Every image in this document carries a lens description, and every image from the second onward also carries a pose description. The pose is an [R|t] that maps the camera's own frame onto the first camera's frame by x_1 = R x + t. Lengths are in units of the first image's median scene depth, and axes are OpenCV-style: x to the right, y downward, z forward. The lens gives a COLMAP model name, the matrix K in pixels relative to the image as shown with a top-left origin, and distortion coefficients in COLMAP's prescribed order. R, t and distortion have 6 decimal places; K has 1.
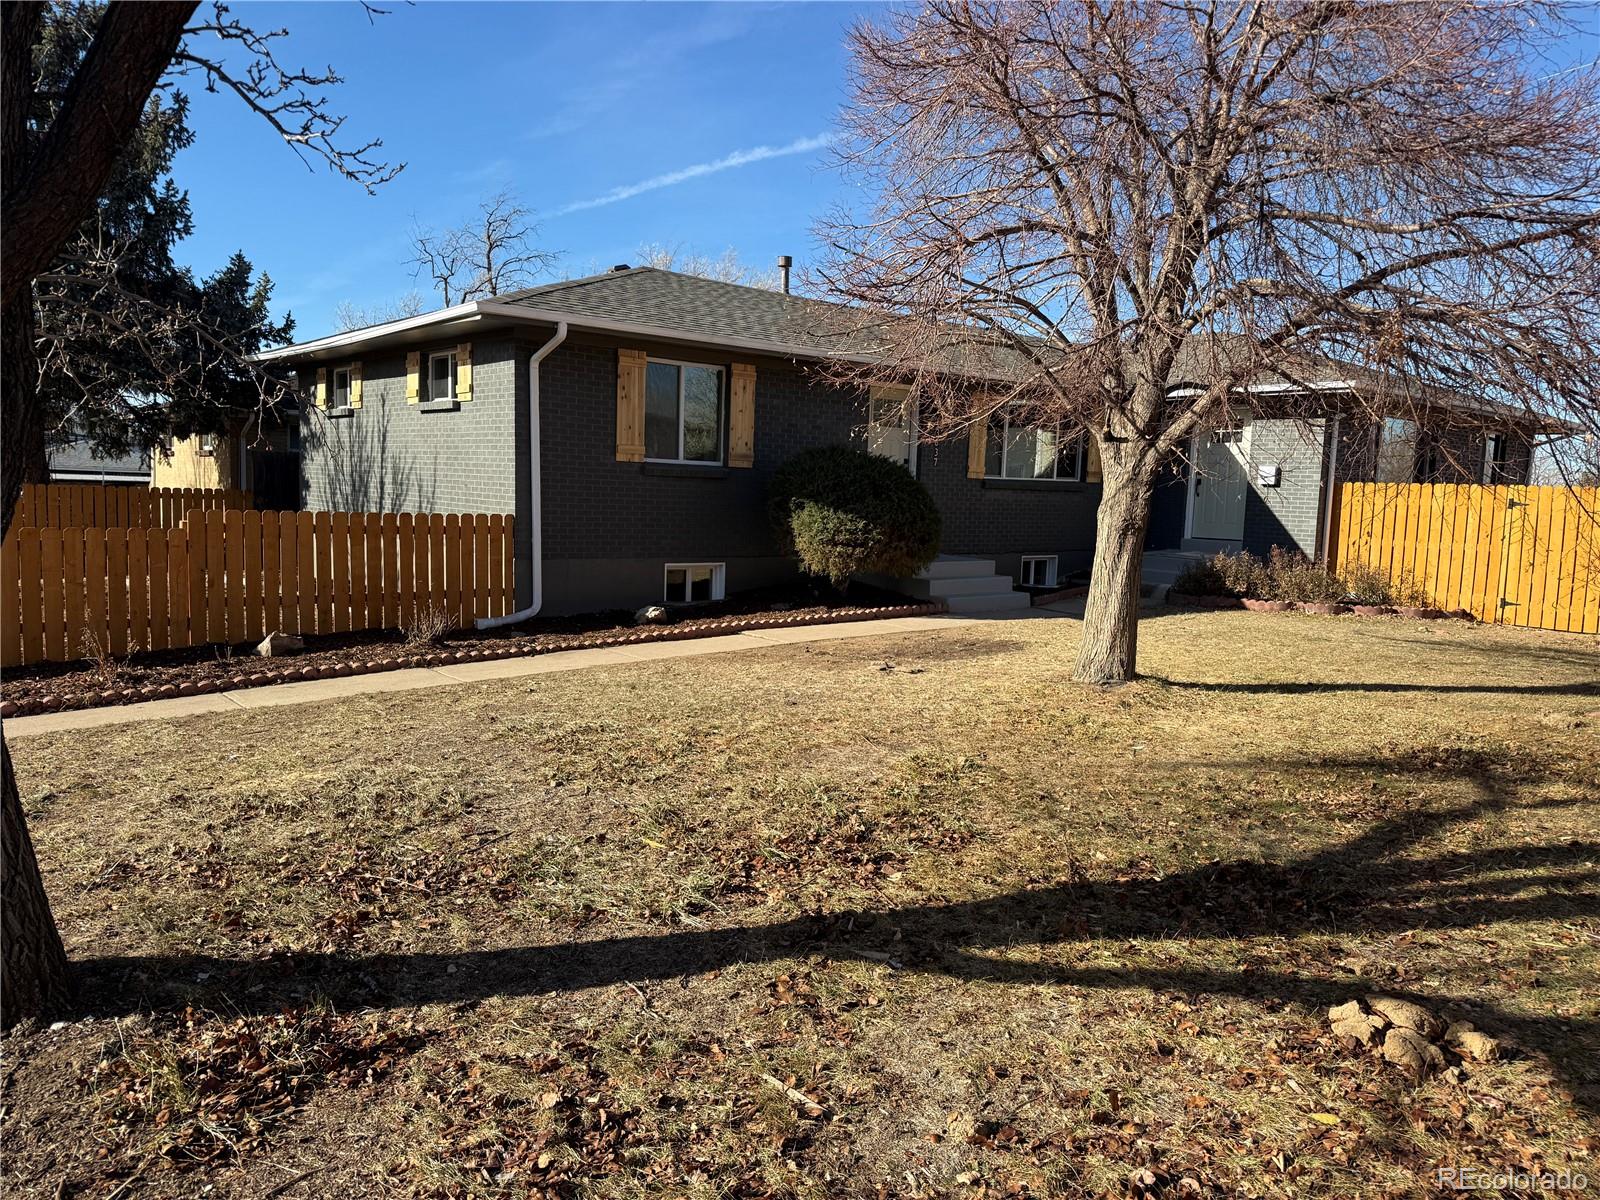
lens RADIAL K [[1120.3, 0, 787.5], [0, 1120.3, 603.7], [0, 0, 1]] dist [0.198996, -0.390722]
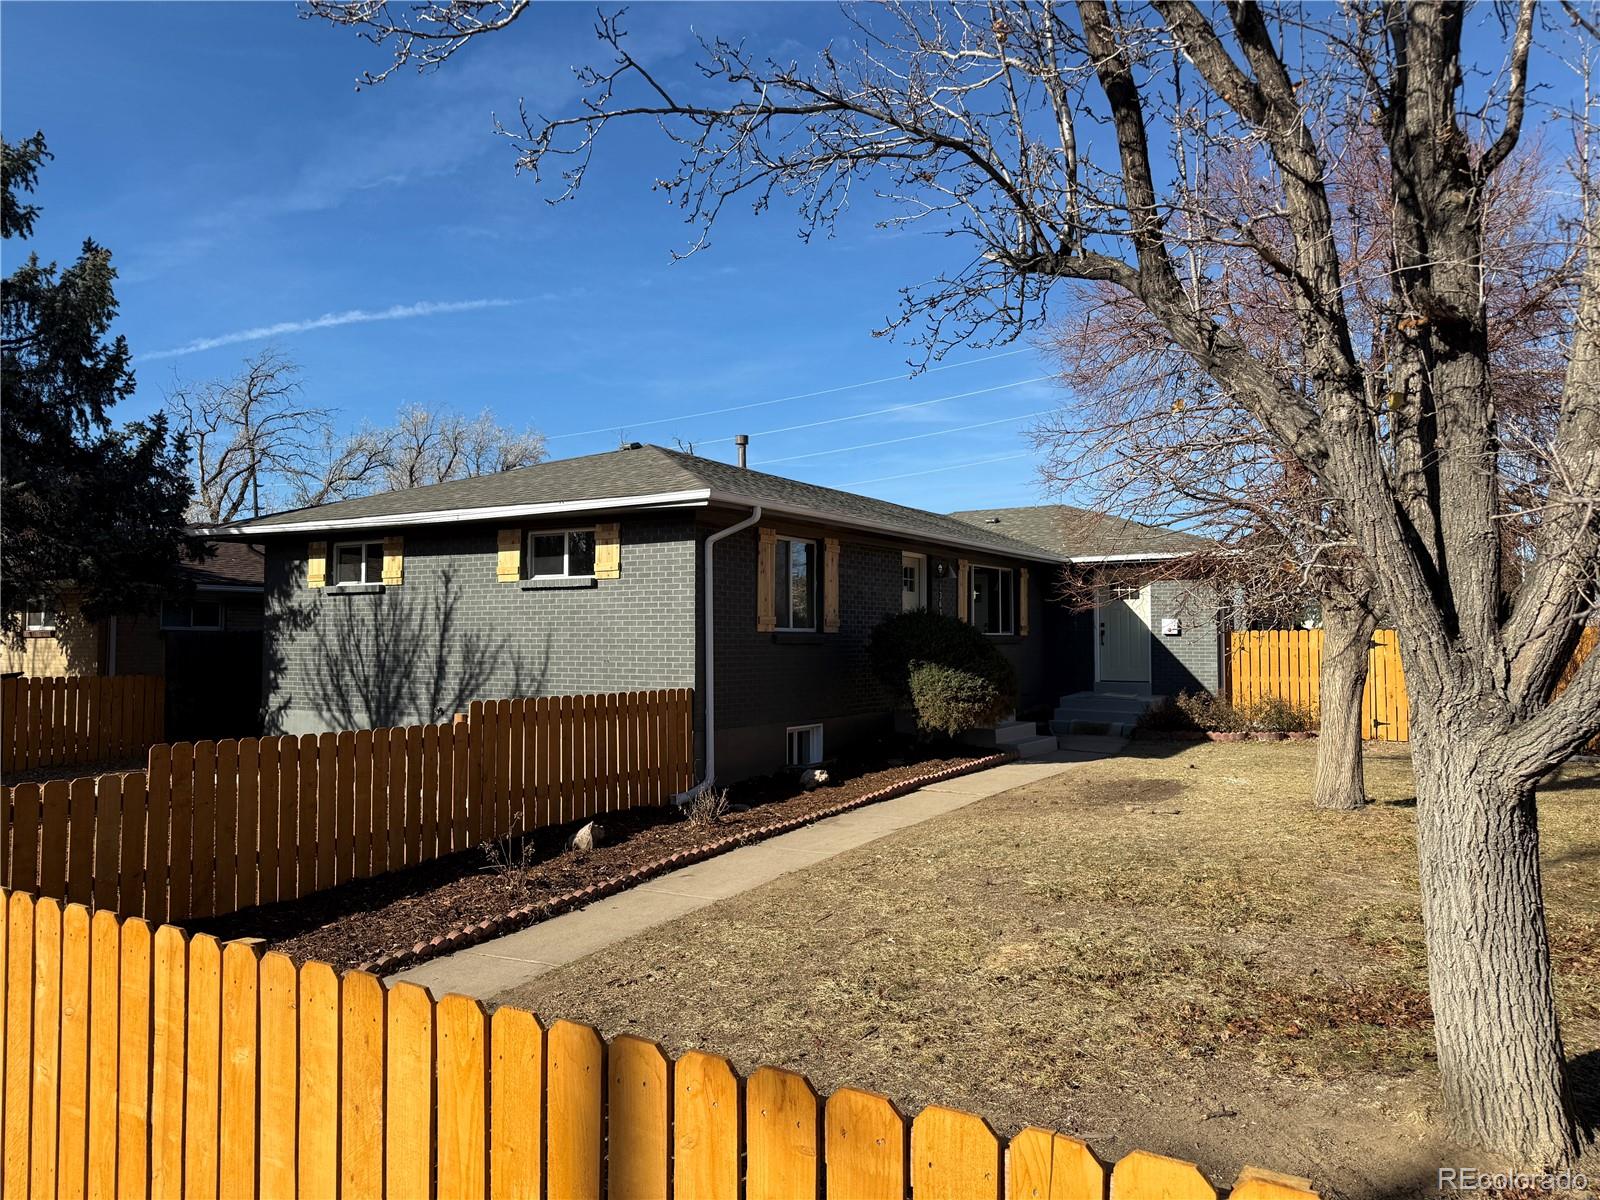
lens RADIAL K [[1120.3, 0, 787.5], [0, 1120.3, 603.7], [0, 0, 1]] dist [0.198996, -0.390722]
pose [[0.945408, -0.022596, 0.325104, -0.428925], [0.064808, 0.990704, -0.119605, -0.024314], [-0.319379, 0.134145, 0.938084, 0.013809]]
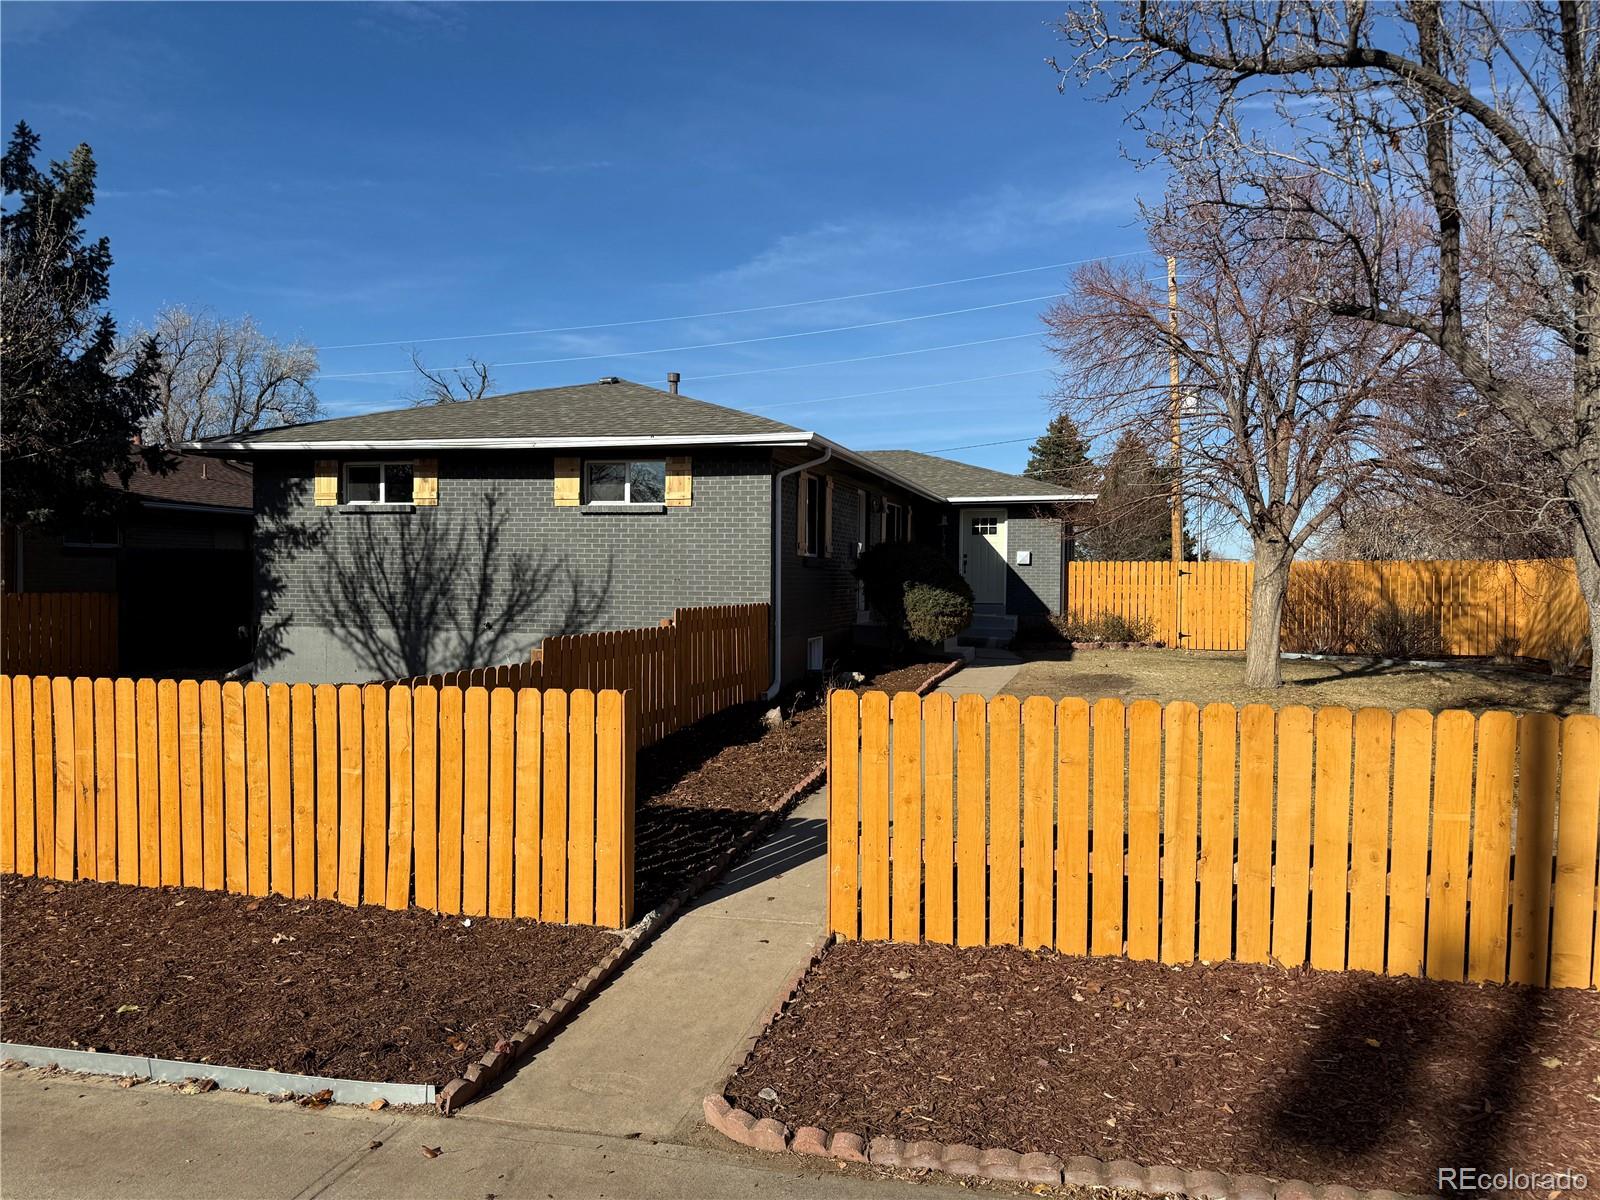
lens RADIAL K [[1122.9, 0, 800.0], [0, 1122.9, 600.0], [0, 0, 1]] dist [0.152209, -0.238964]
pose [[0.812211, -0.038673, 0.582080, -0.787668], [0.078794, 0.995929, -0.043778, -0.024580], [-0.578017, 0.081421, 0.811952, 0.026464]]
